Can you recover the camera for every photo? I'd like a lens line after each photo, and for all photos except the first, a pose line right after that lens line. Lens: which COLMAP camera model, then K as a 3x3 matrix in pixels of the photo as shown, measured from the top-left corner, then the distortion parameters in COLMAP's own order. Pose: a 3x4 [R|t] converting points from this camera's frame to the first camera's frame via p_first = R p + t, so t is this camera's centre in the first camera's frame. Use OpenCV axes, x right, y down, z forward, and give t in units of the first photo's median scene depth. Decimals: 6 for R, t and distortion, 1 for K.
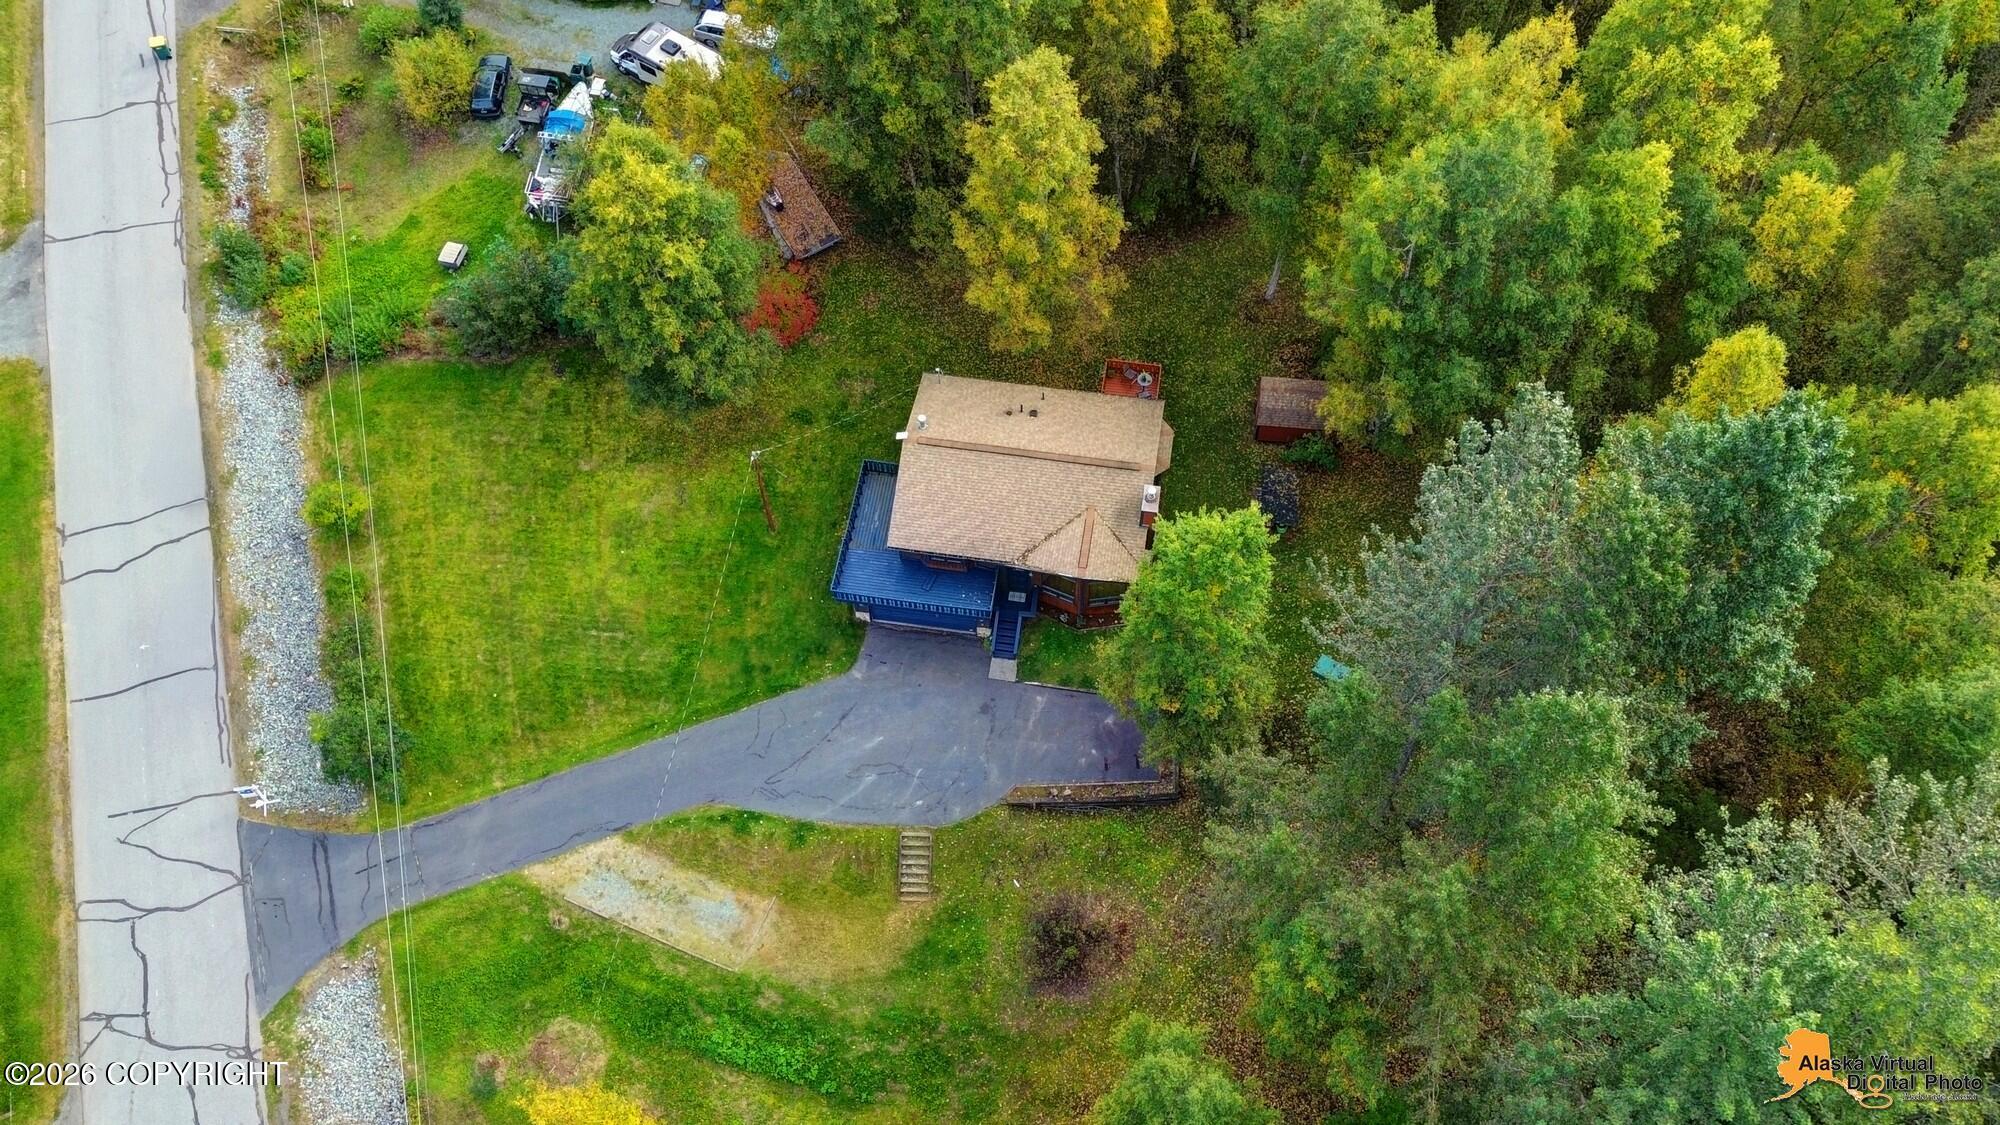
lens RADIAL K [[1691.3, 0, 1022.7], [0, 1691.3, 567.1], [0, 0, 1]] dist [0.073331, -0.080216]
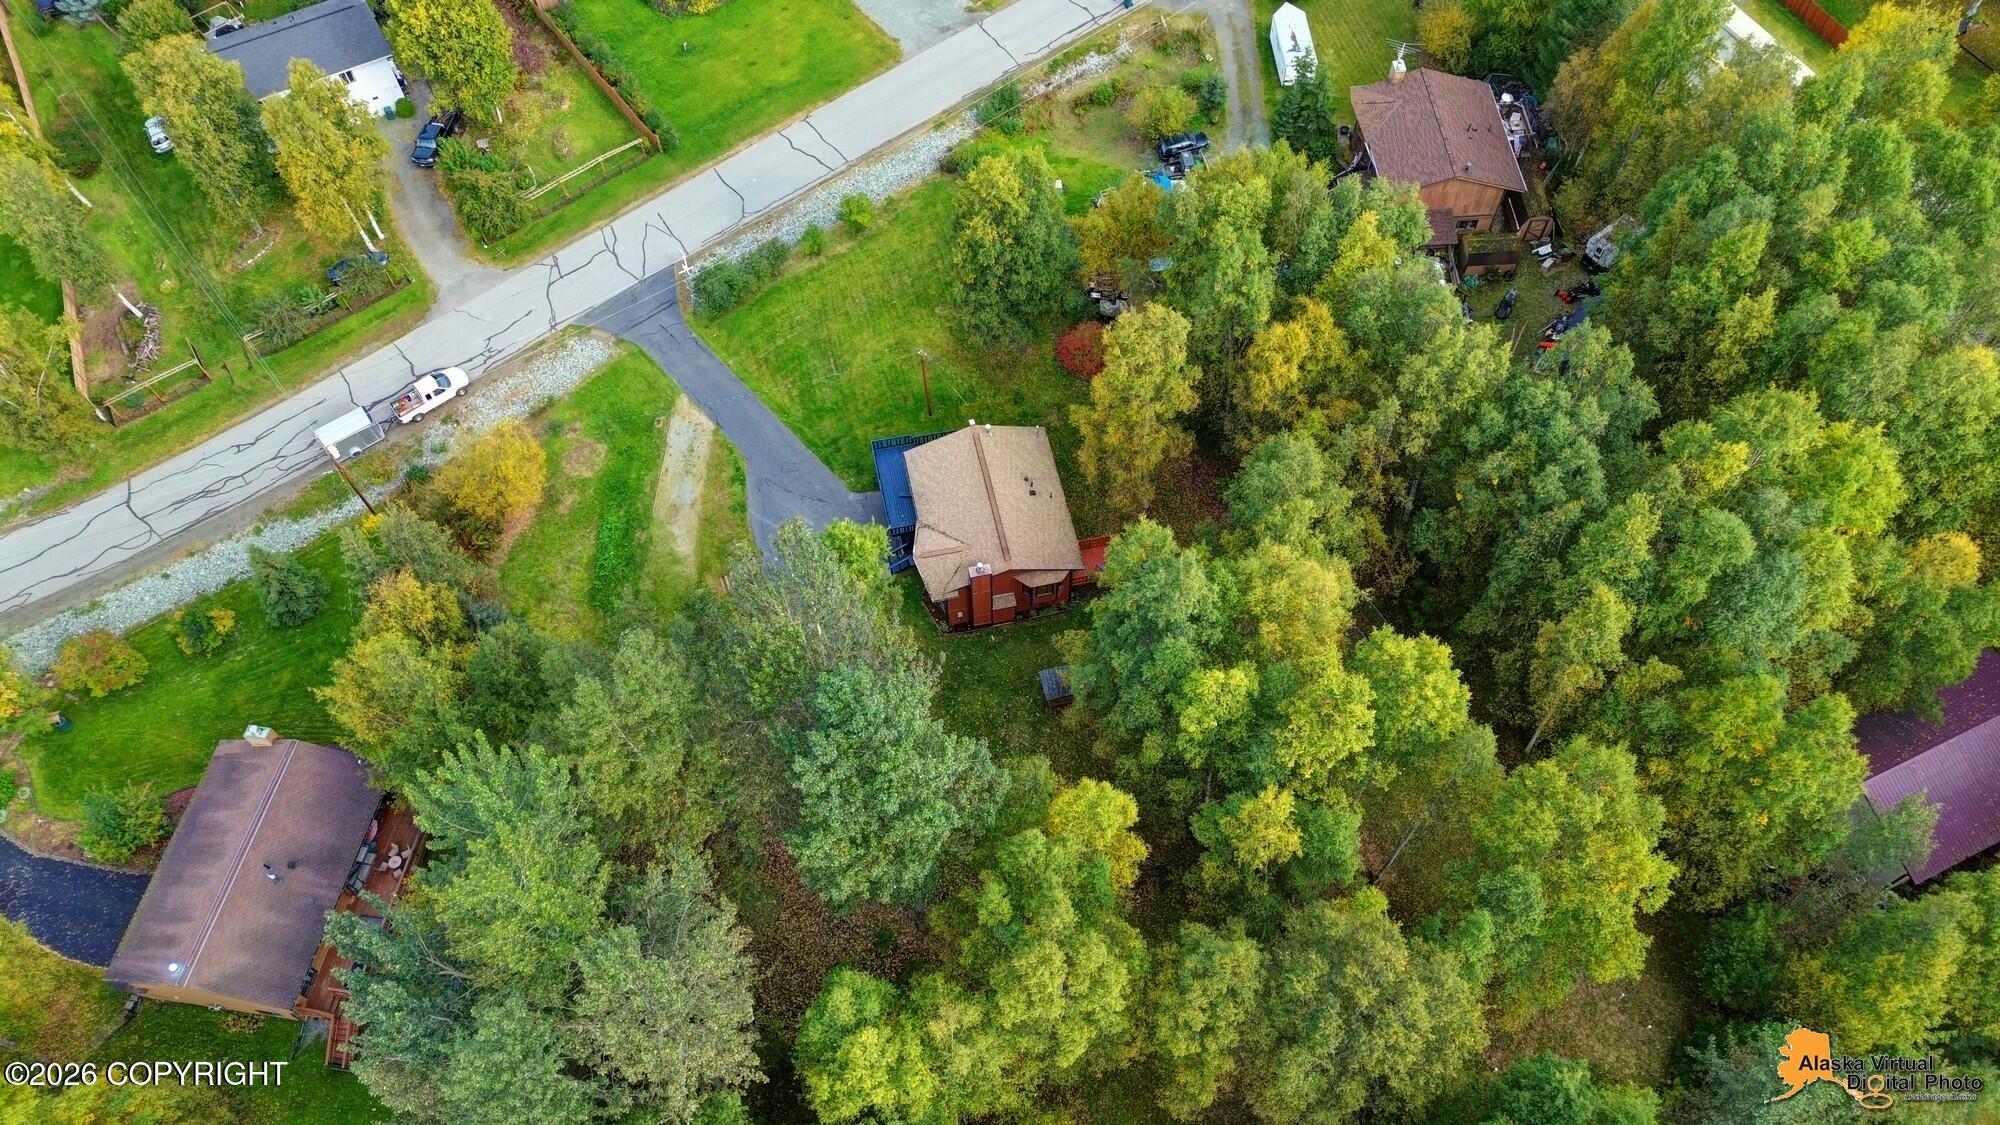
lens RADIAL K [[1411.5, 0, 1005.2], [0, 1411.5, 565.2], [0, 0, 1]] dist [0.073756, -0.074346]
pose [[0.352767, 0.797576, -0.489313, 0.625416], [-0.814324, 0.519263, 0.259311, -0.348633], [0.460902, 0.306983, 0.832665, 0.035251]]
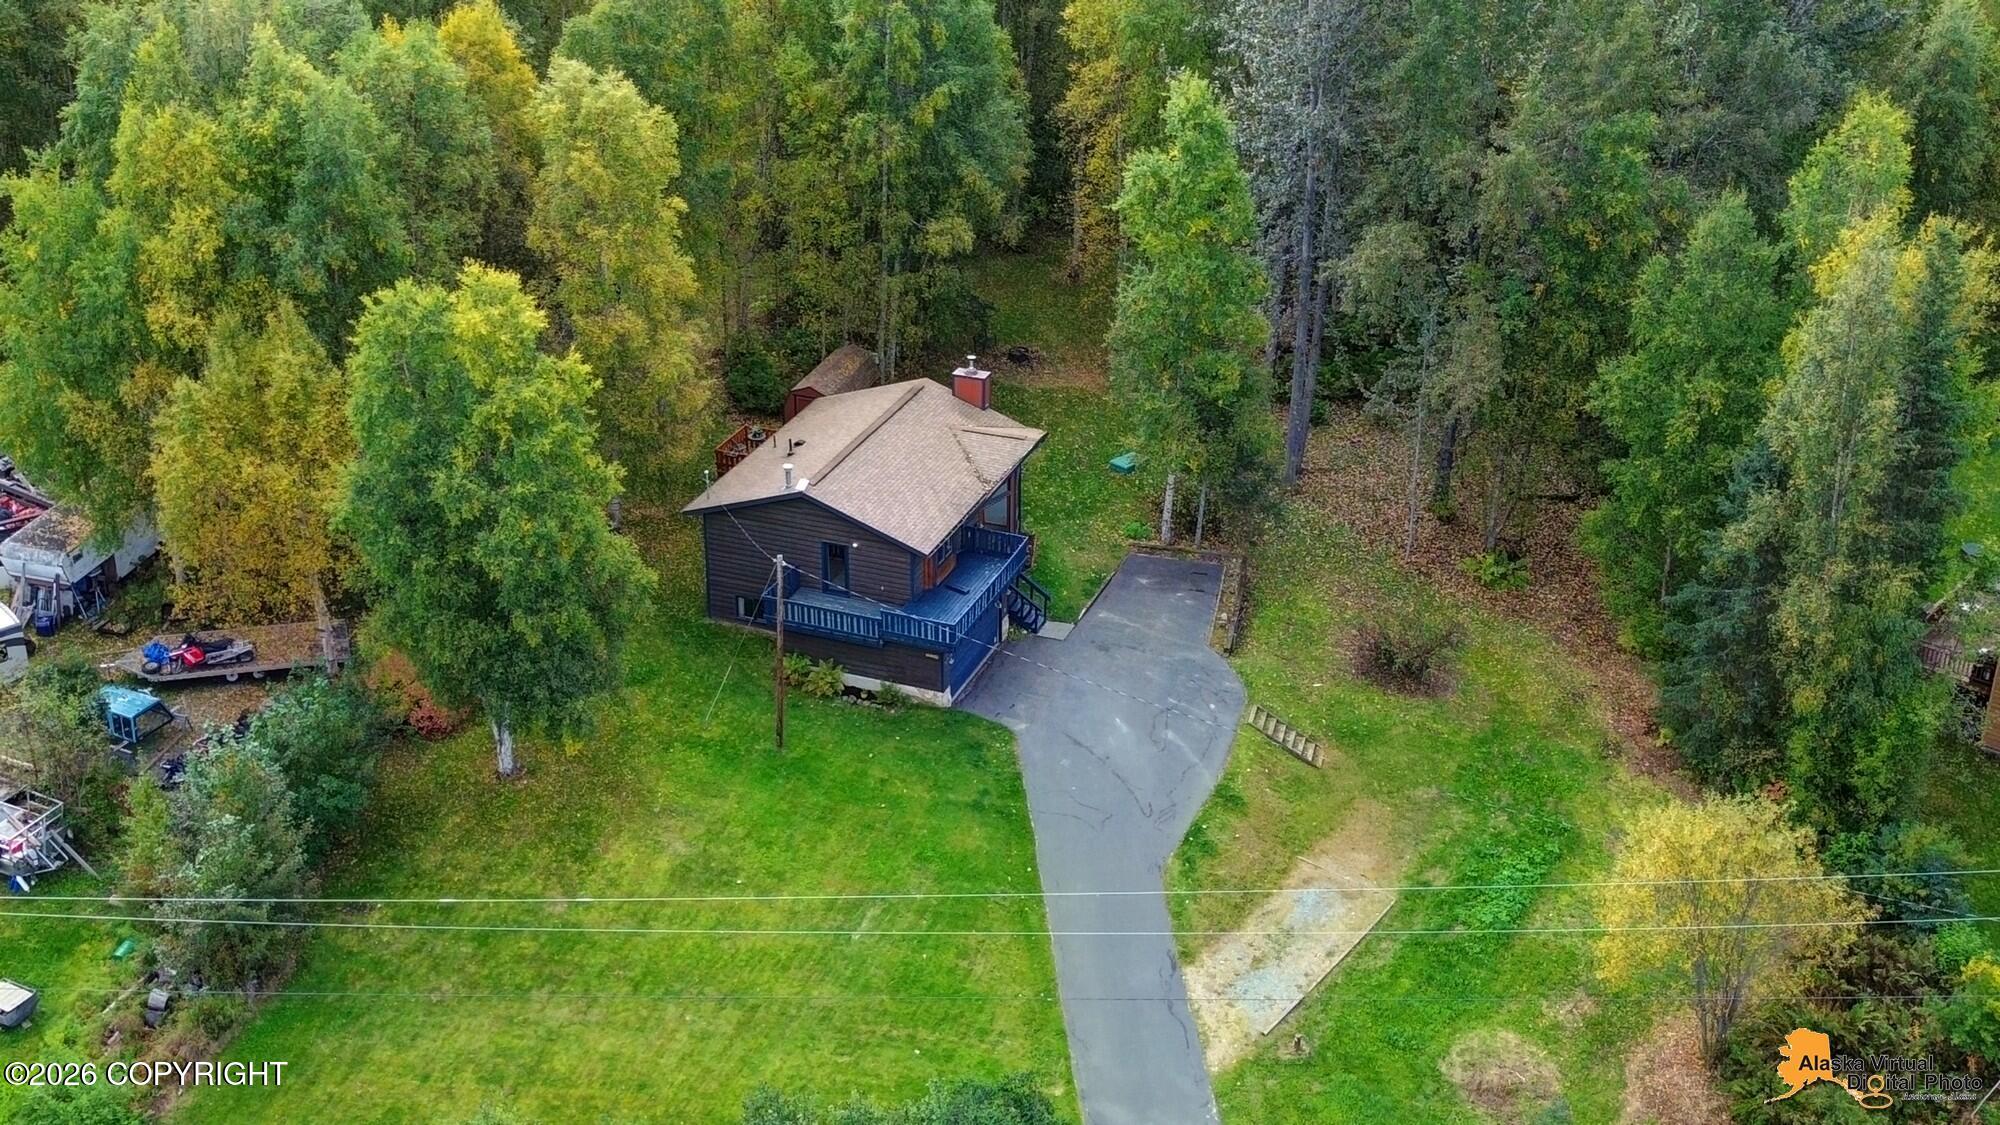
lens RADIAL K [[2283.9, 0, 1000.6], [0, 2283.9, 529.0], [0, 0, 1]] dist [0.164952, -0.439325]
pose [[0.216414, -0.420421, 0.881142, -0.974073], [0.847524, 0.528913, 0.044204, -0.036104], [-0.484632, 0.737222, 0.470781, 0.469272]]
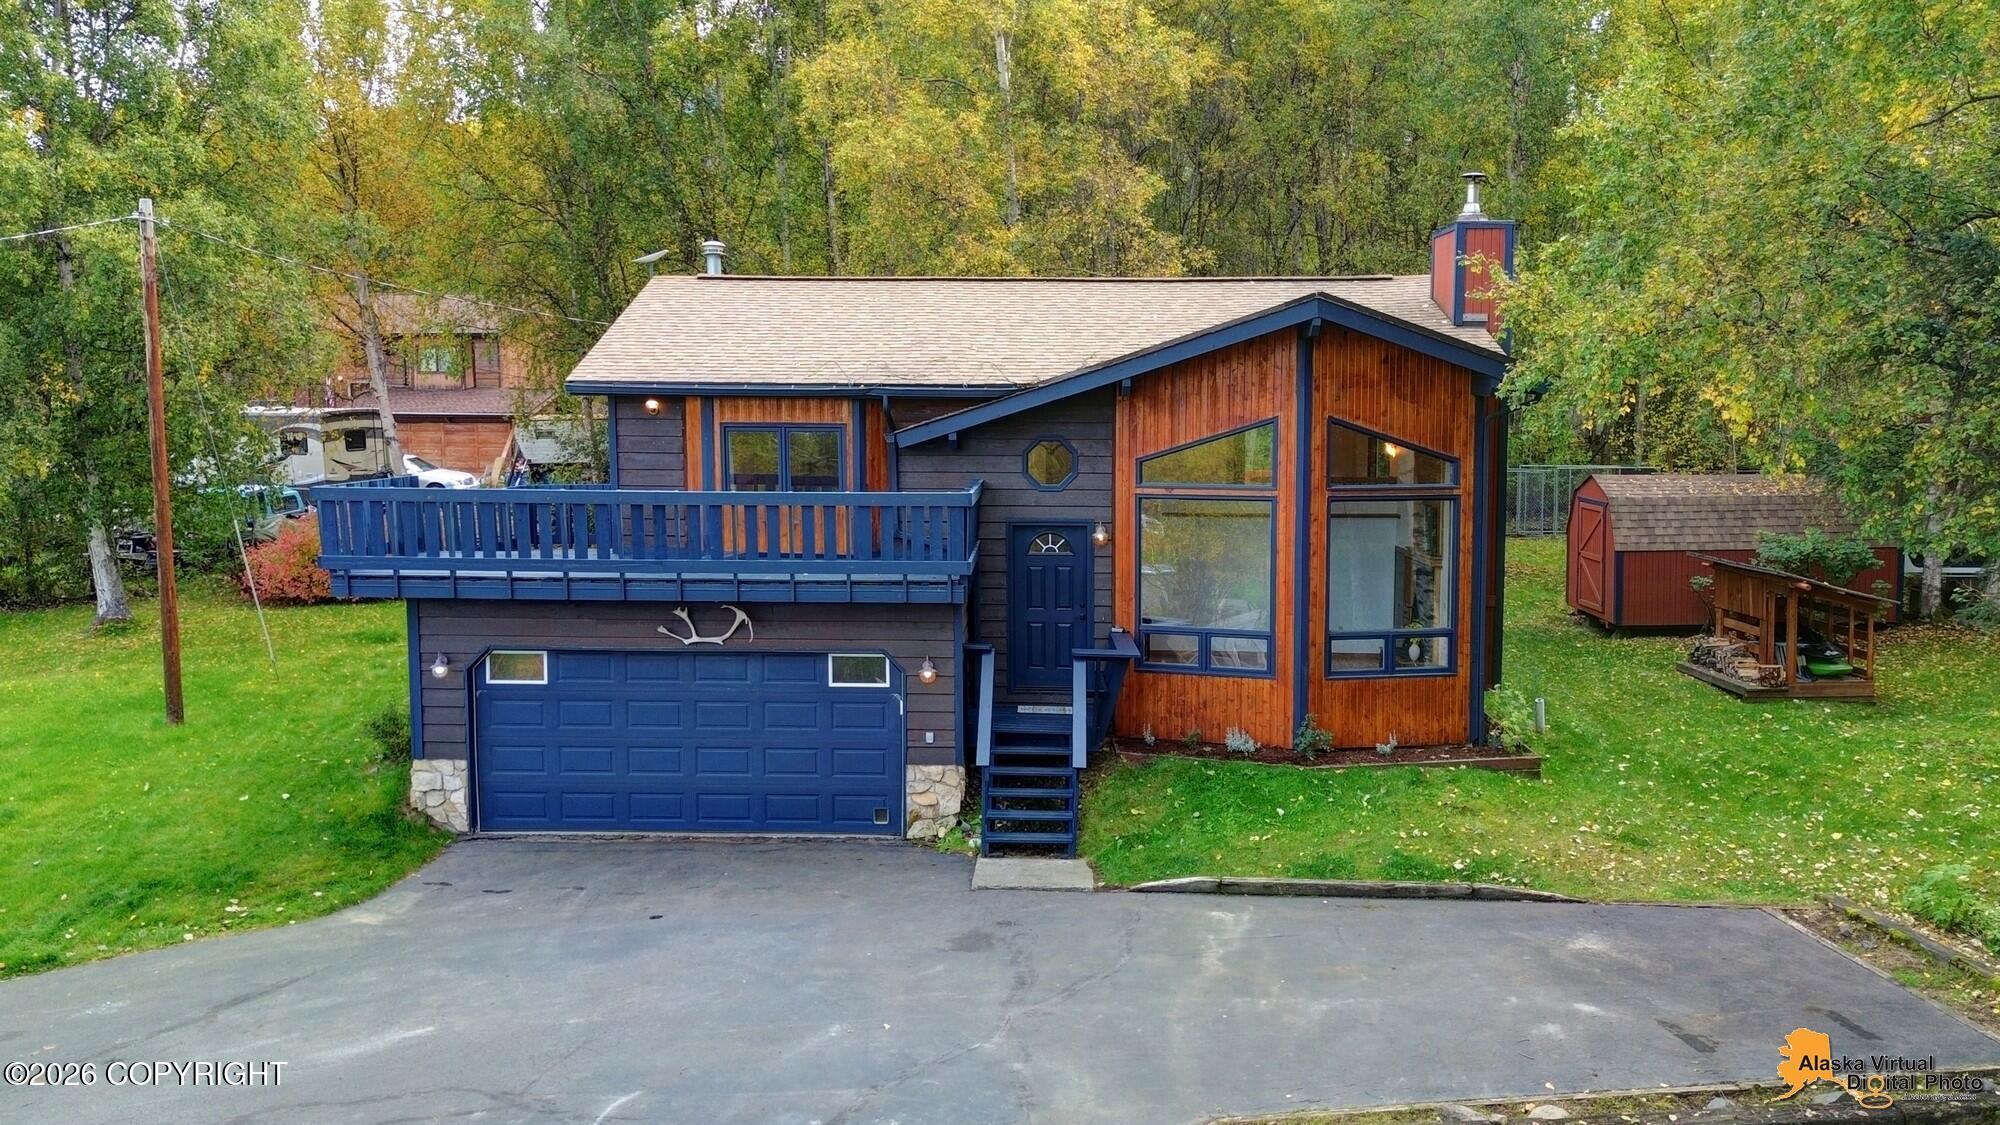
lens RADIAL K [[1691.3, 0, 1022.7], [0, 1691.3, 567.1], [0, 0, 1]] dist [0.073331, -0.080216]
pose [[0.994863, -0.003178, 0.101179, -0.037210], [0.085039, 0.568445, -0.818315, 0.228381], [-0.054914, 0.822715, 0.565795, 0.847766]]
